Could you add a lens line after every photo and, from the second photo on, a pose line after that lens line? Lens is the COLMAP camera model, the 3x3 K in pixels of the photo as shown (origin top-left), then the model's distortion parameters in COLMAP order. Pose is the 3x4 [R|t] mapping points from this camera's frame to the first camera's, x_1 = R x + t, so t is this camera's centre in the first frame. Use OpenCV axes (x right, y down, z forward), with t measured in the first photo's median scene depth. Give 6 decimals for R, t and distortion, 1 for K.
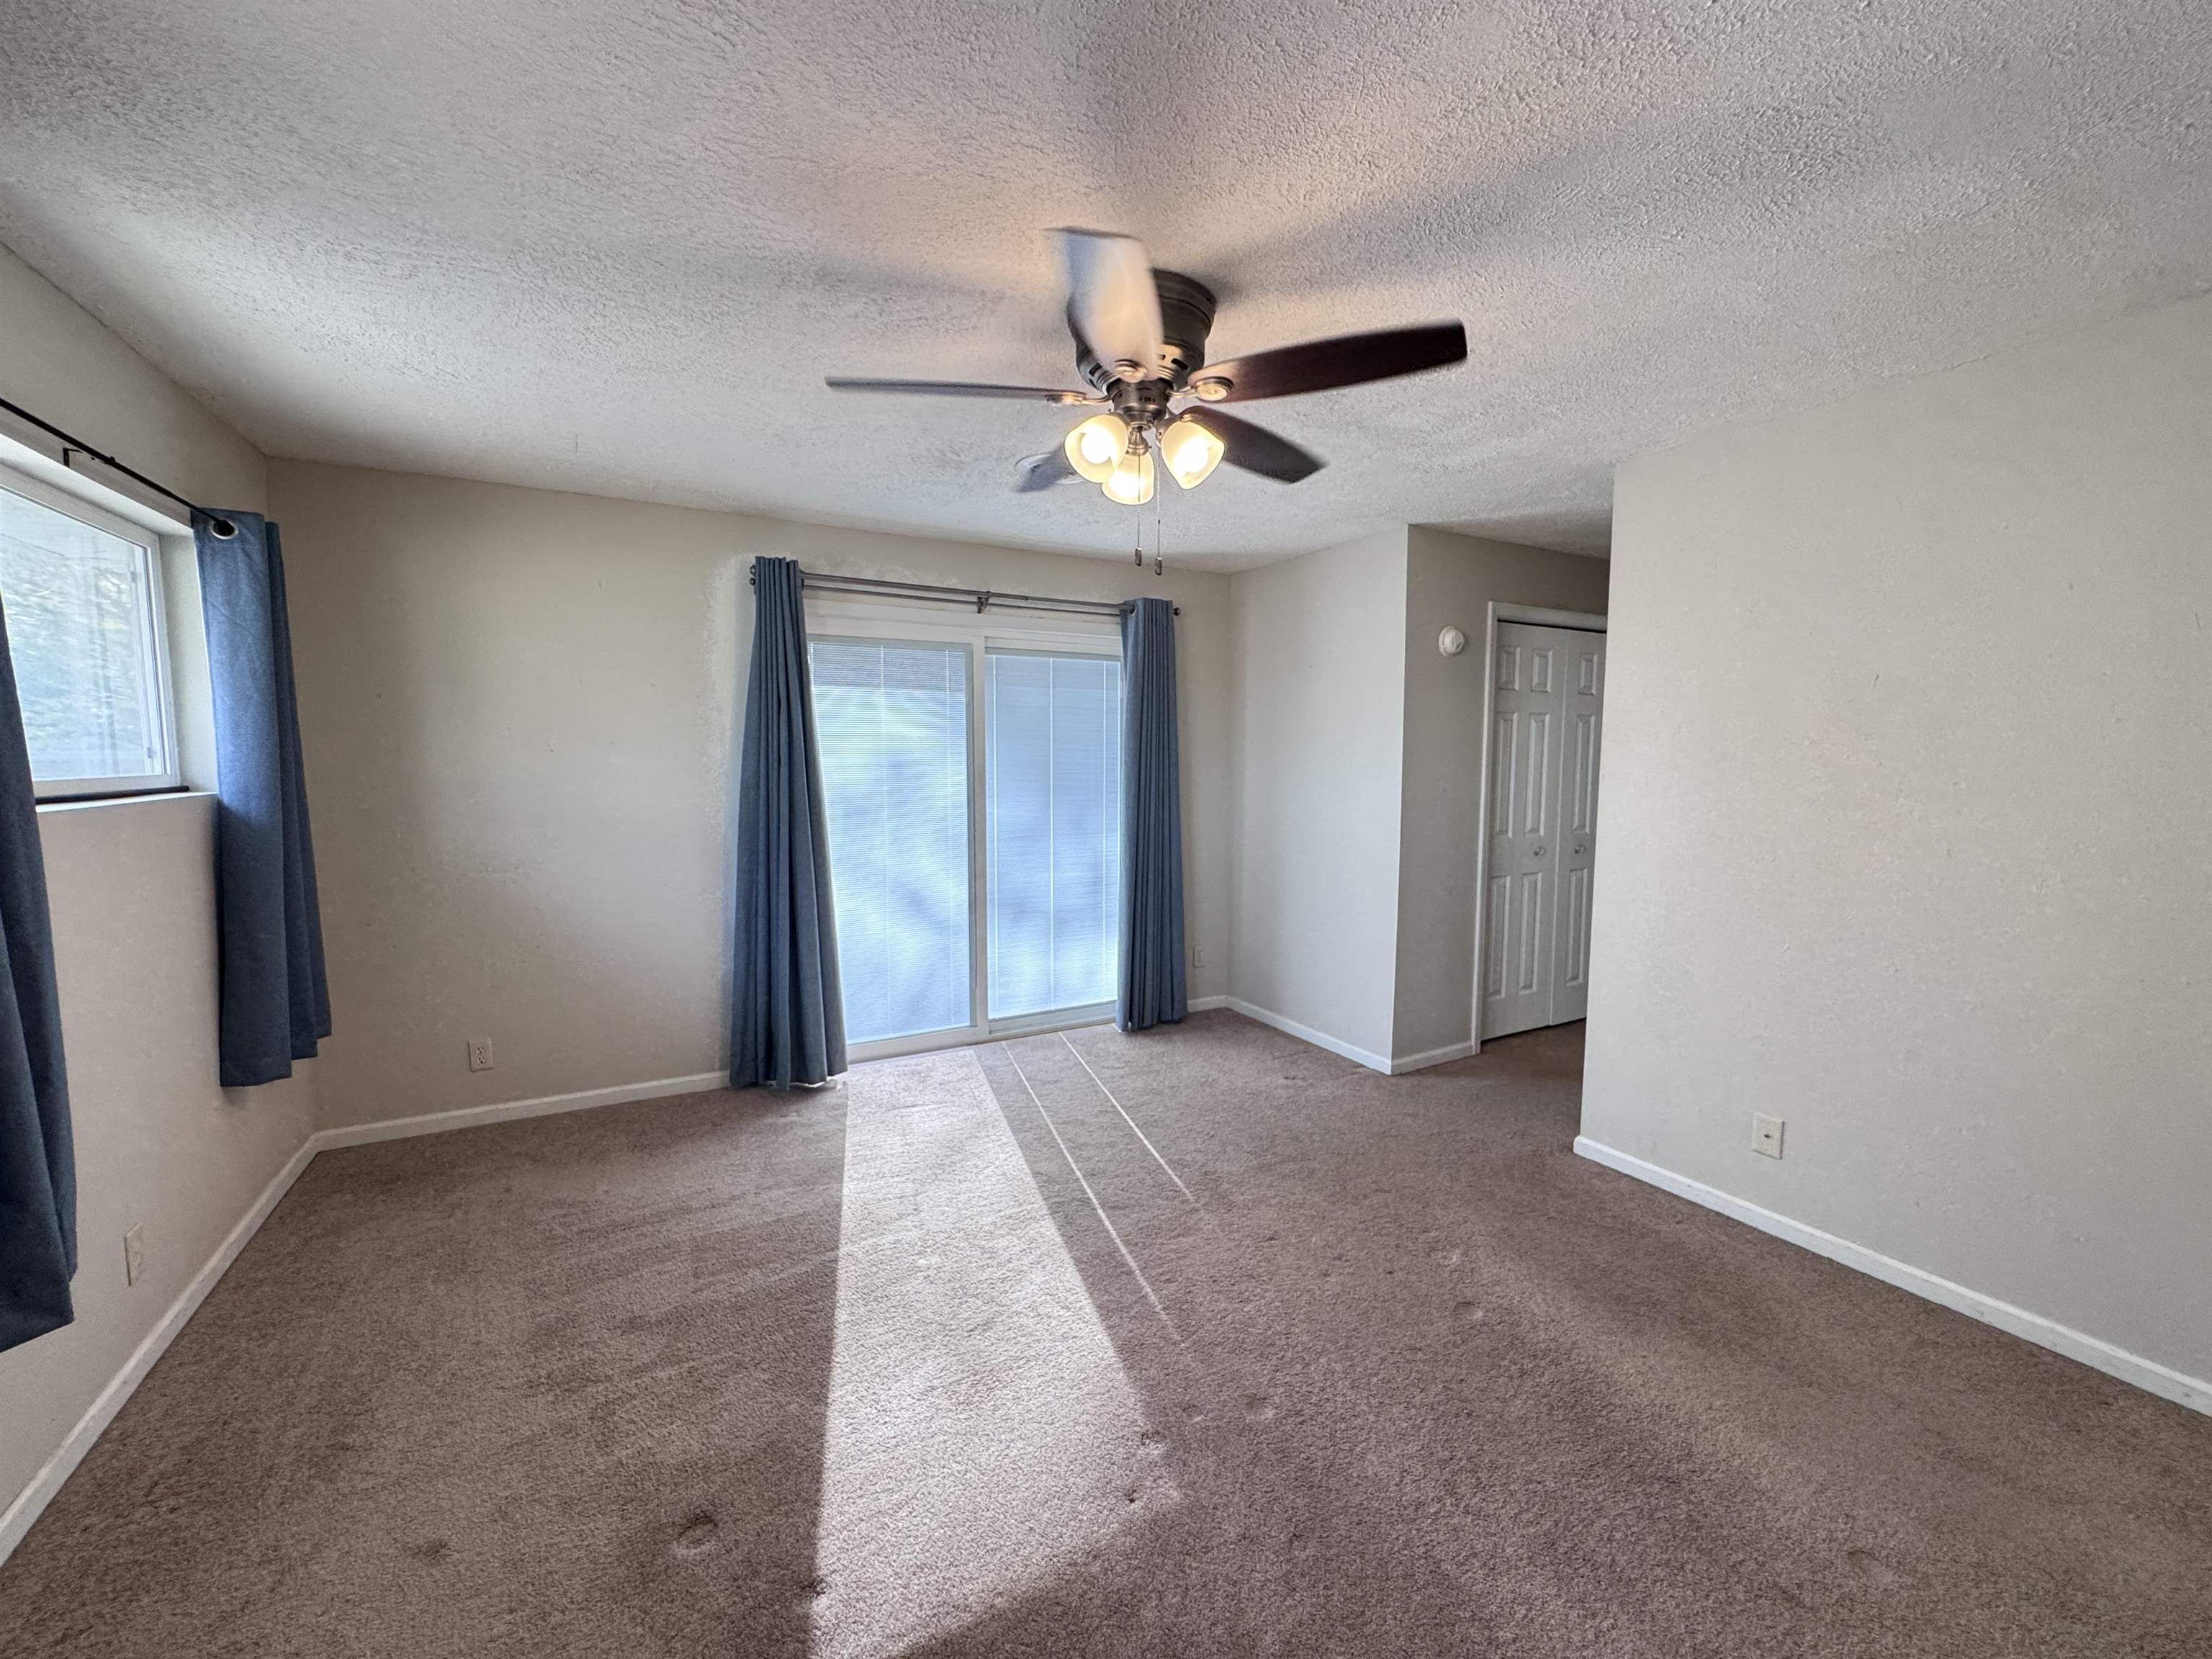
lens RADIAL K [[882.0, 0, 1106.4], [0, 882.0, 830.3], [0, 0, 1]] dist [-0.003878, 0.000418]
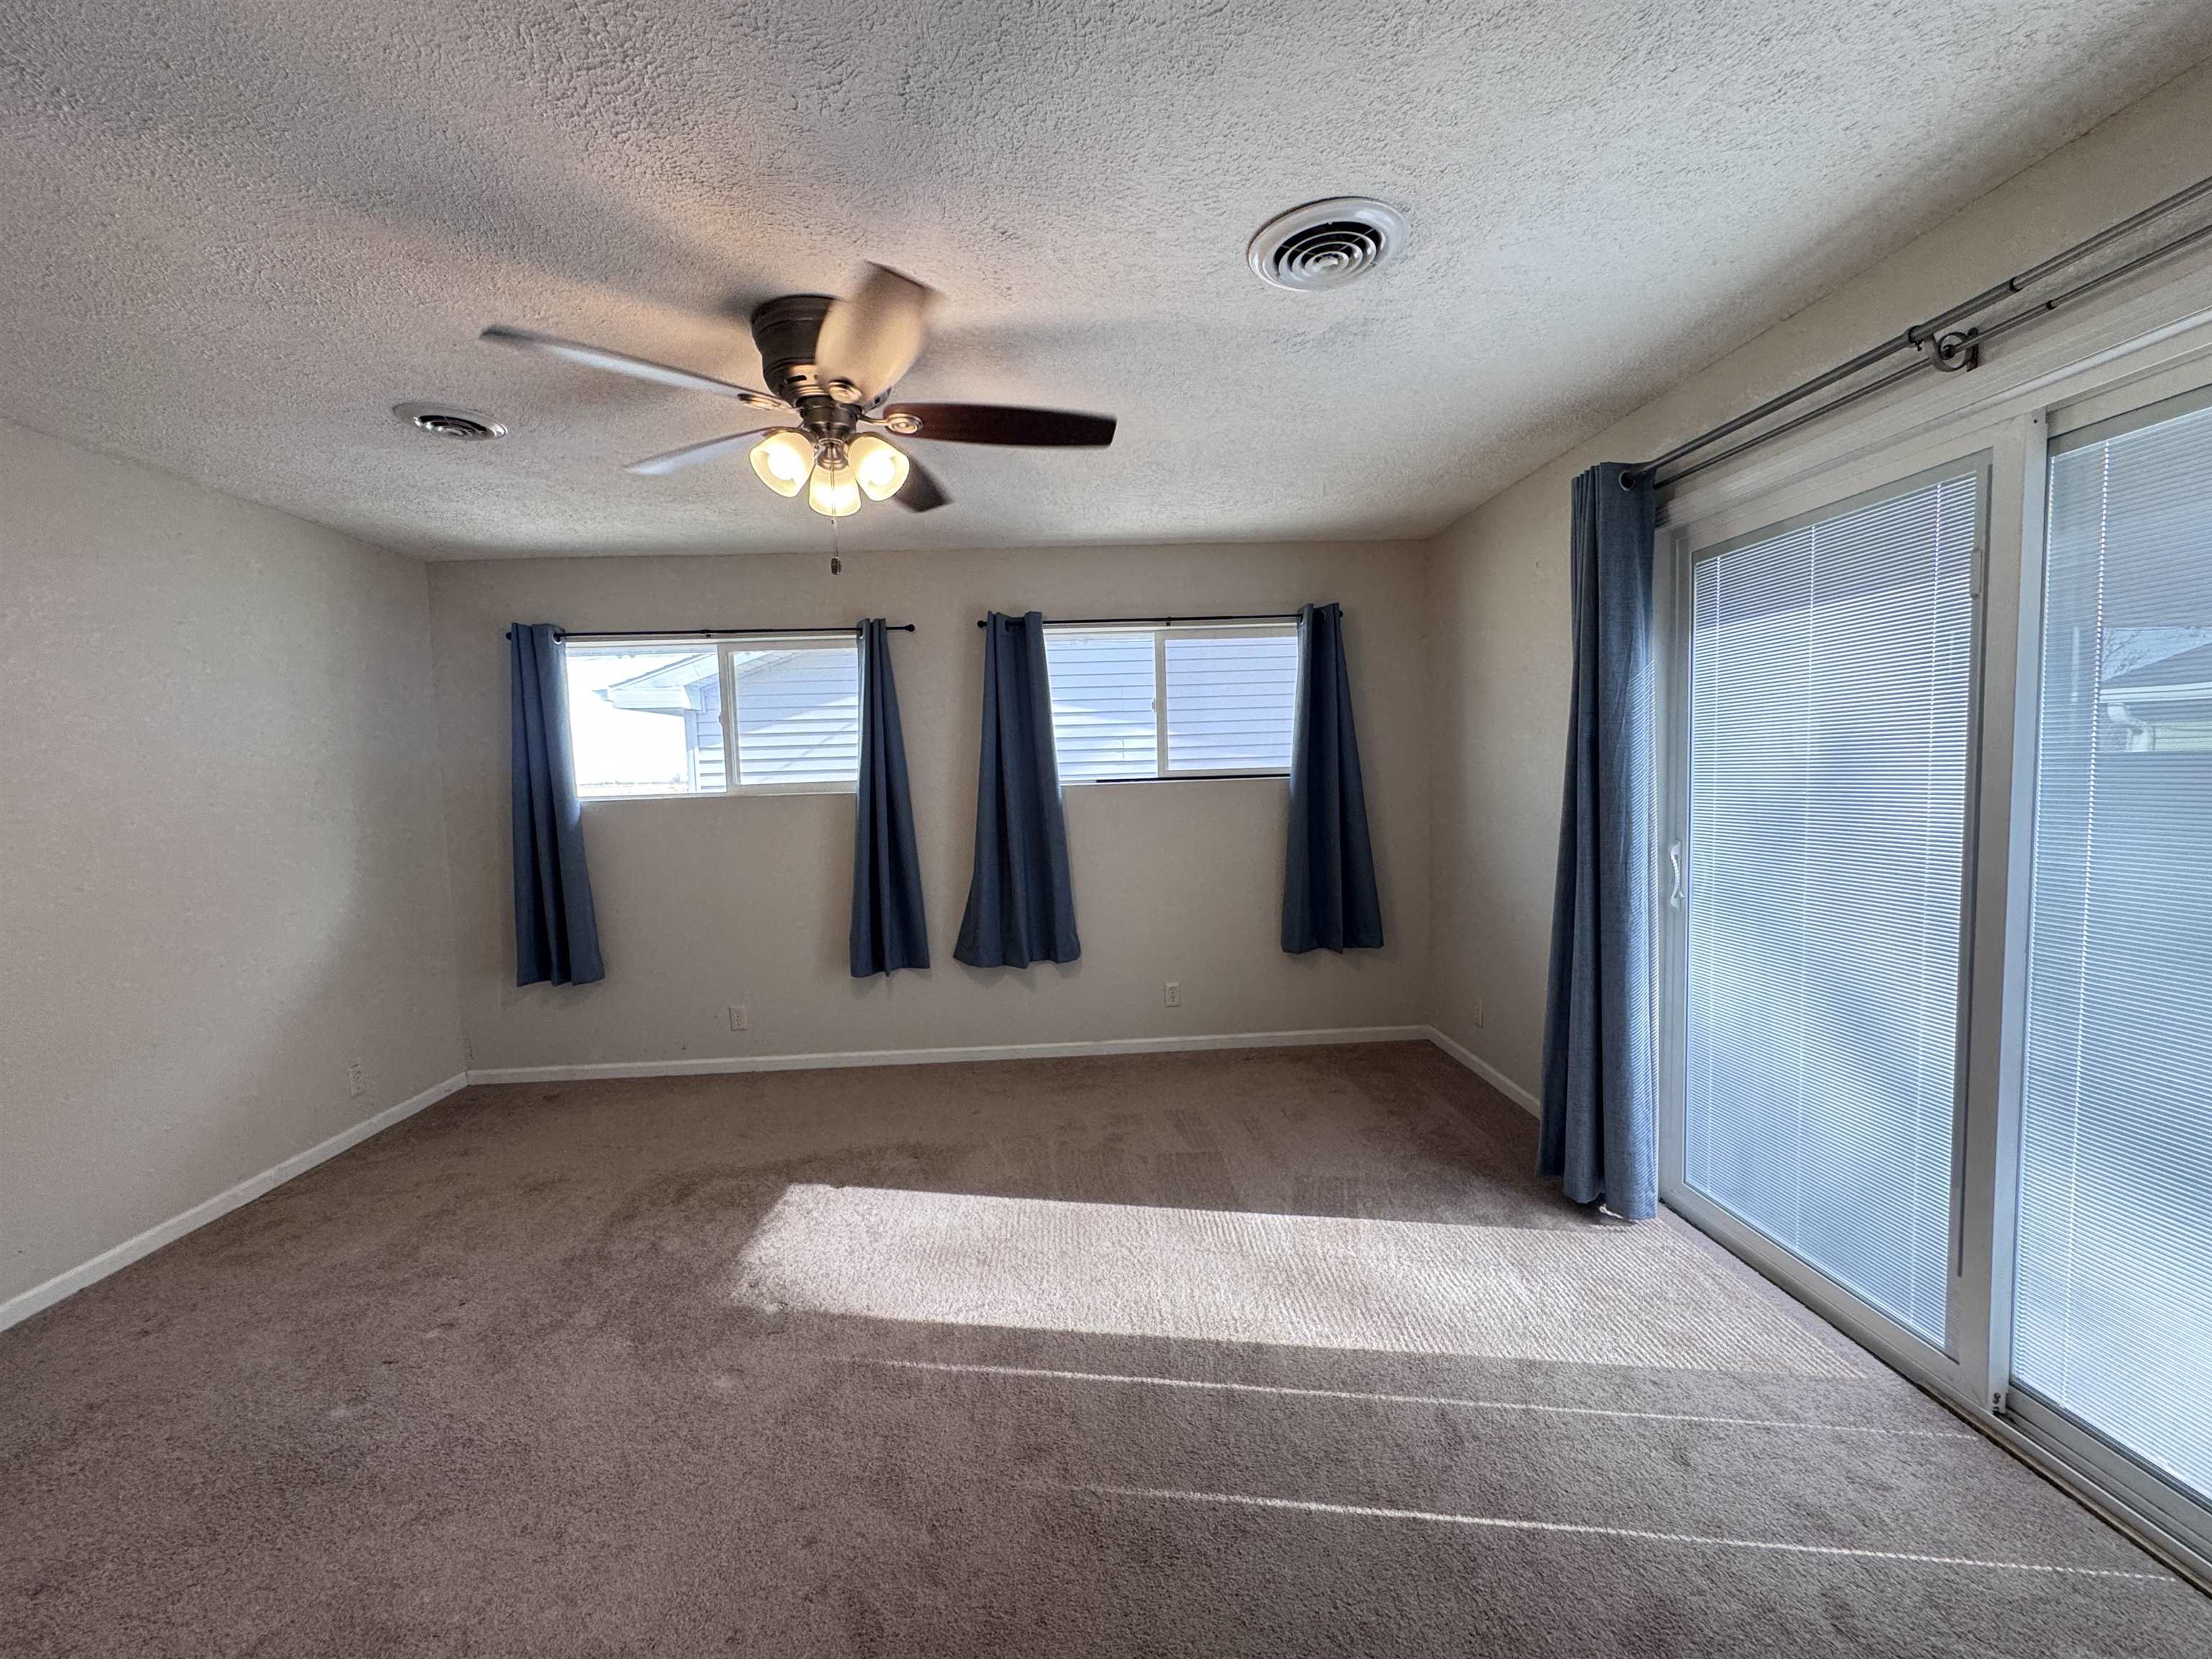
lens RADIAL K [[882.0, 0, 1106.4], [0, 882.0, 830.3], [0, 0, 1]] dist [-0.003878, 0.000418]
pose [[-0.432202, 0.066337, -0.899333, 0.543466], [-0.051048, 0.993892, 0.097845, -0.071700], [0.900331, 0.088198, -0.426176, 1.106066]]
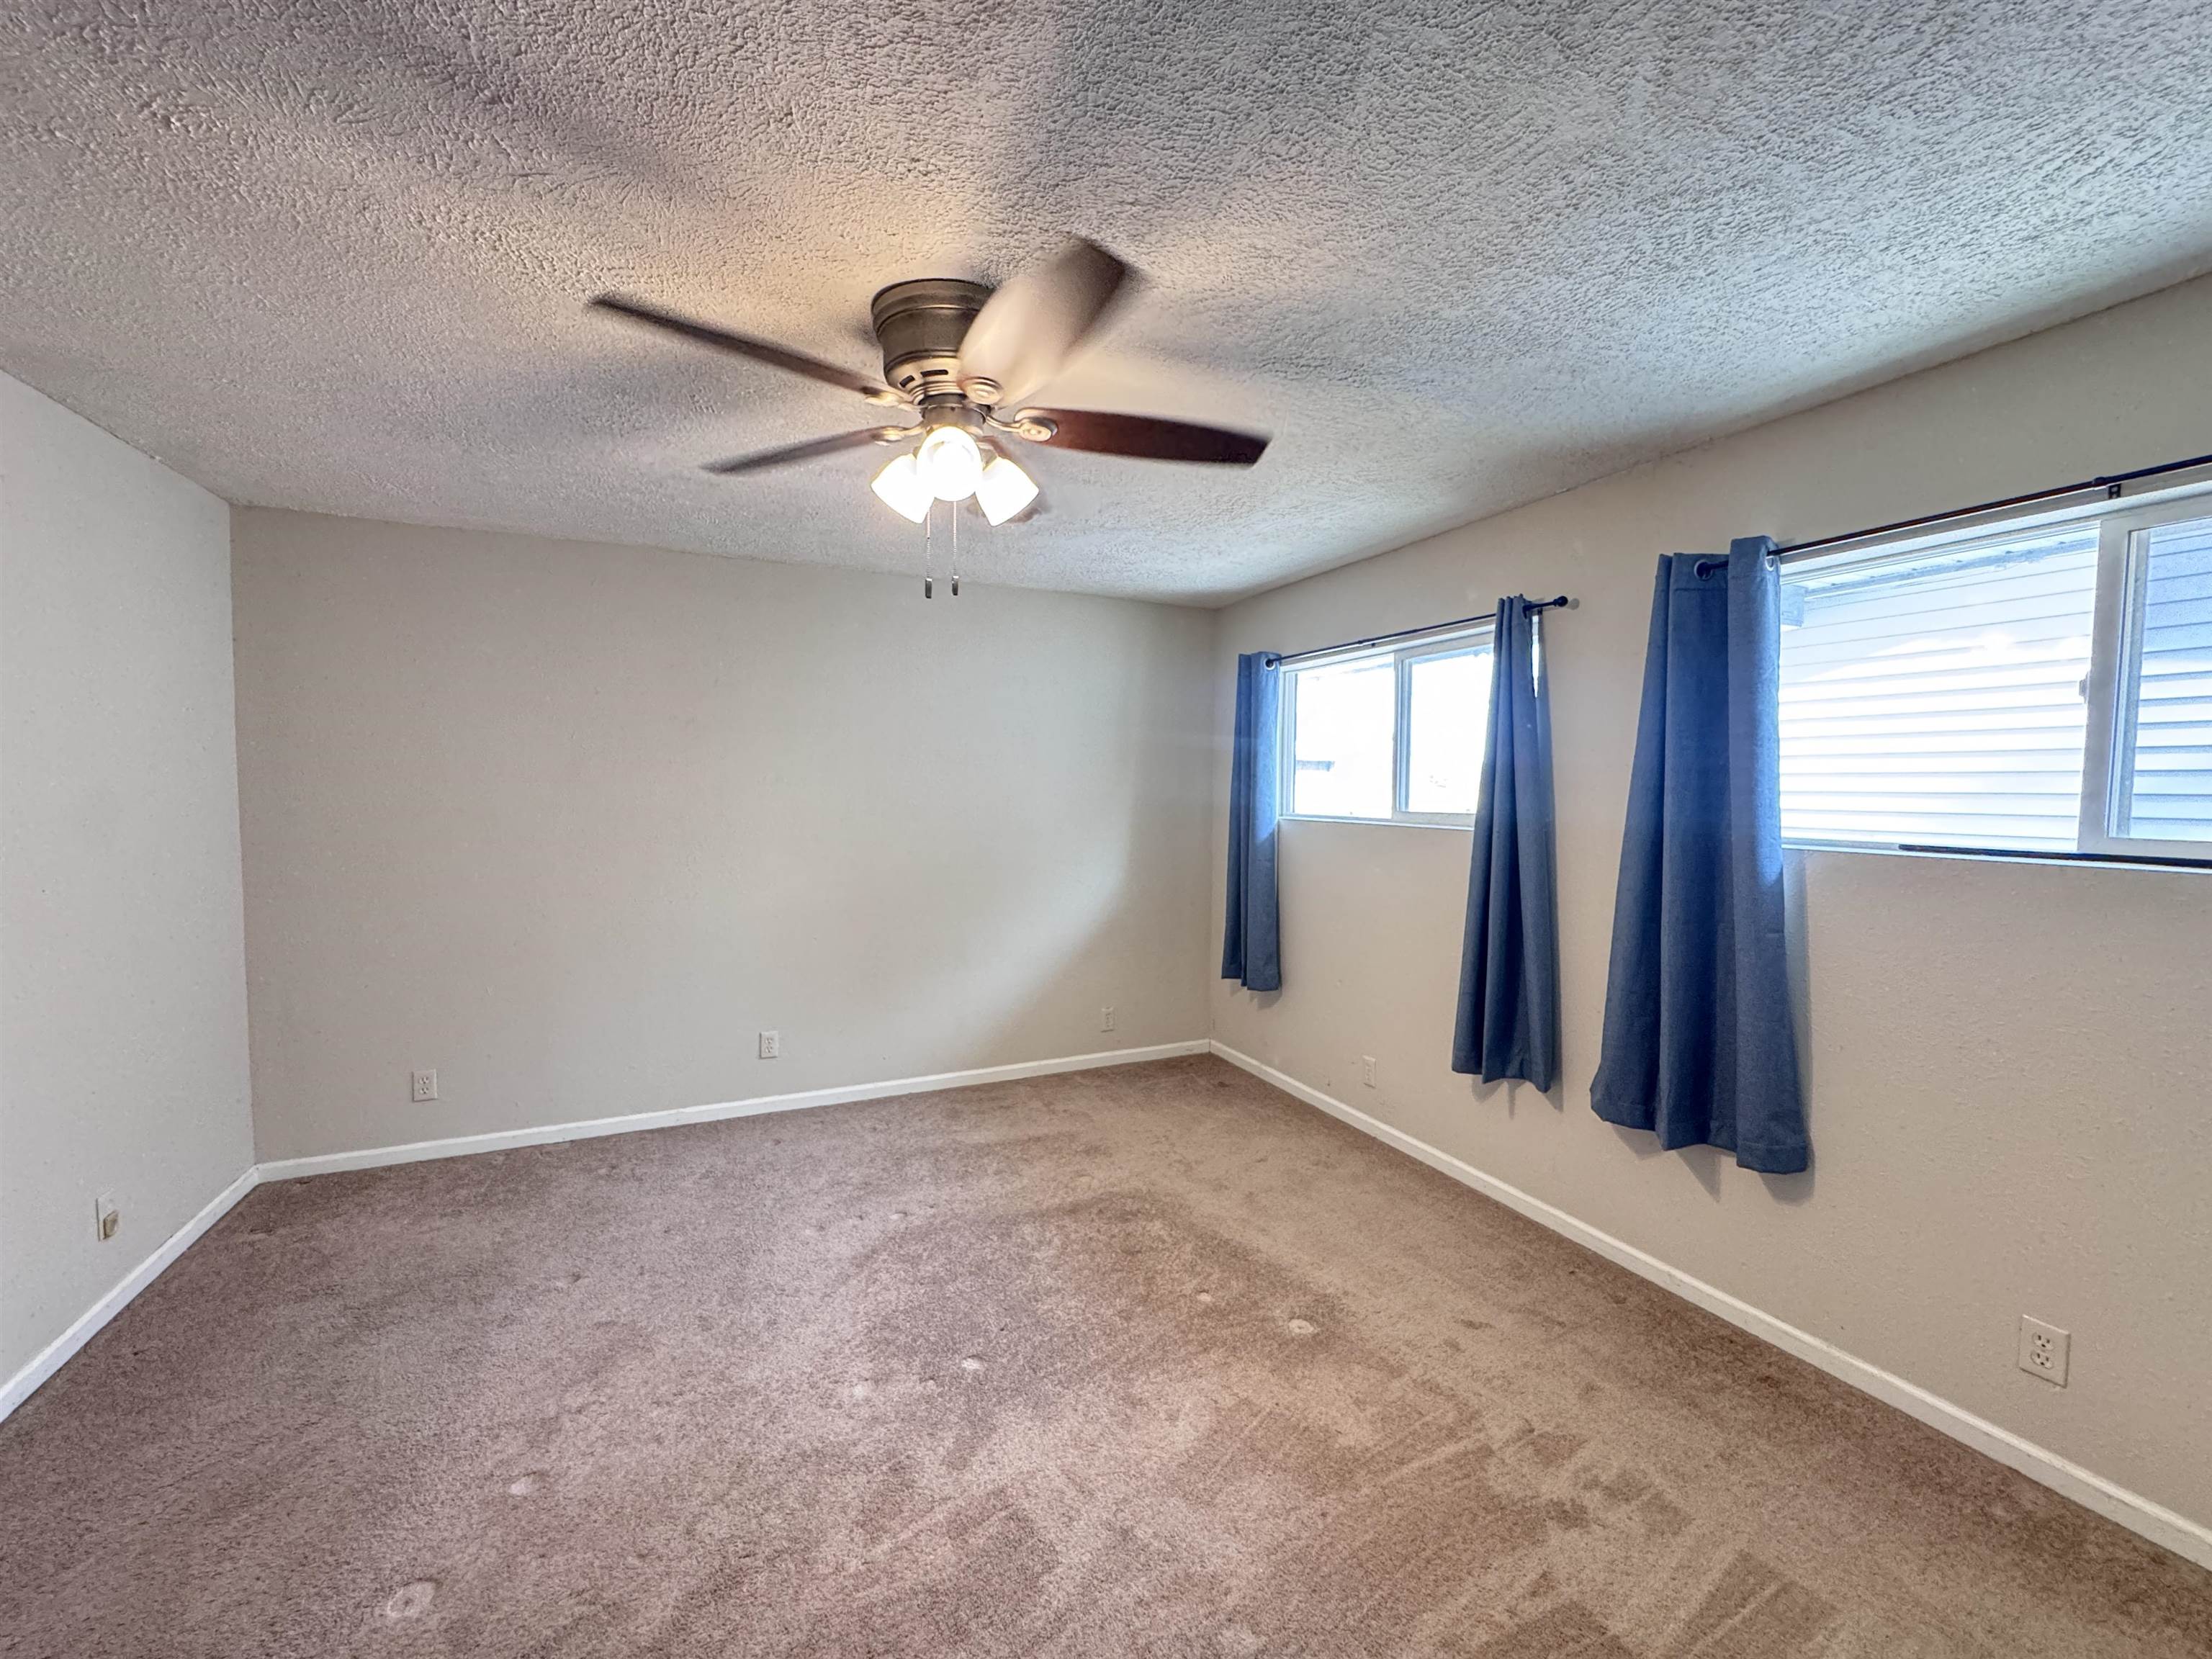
lens RADIAL K [[882.0, 0, 1106.4], [0, 882.0, 830.3], [0, 0, 1]] dist [-0.003878, 0.000418]
pose [[-0.998245, -0.020771, 0.055465, -0.105687], [-0.013006, 0.990505, 0.136859, -0.111519], [-0.057781, 0.135898, -0.989036, 1.213850]]
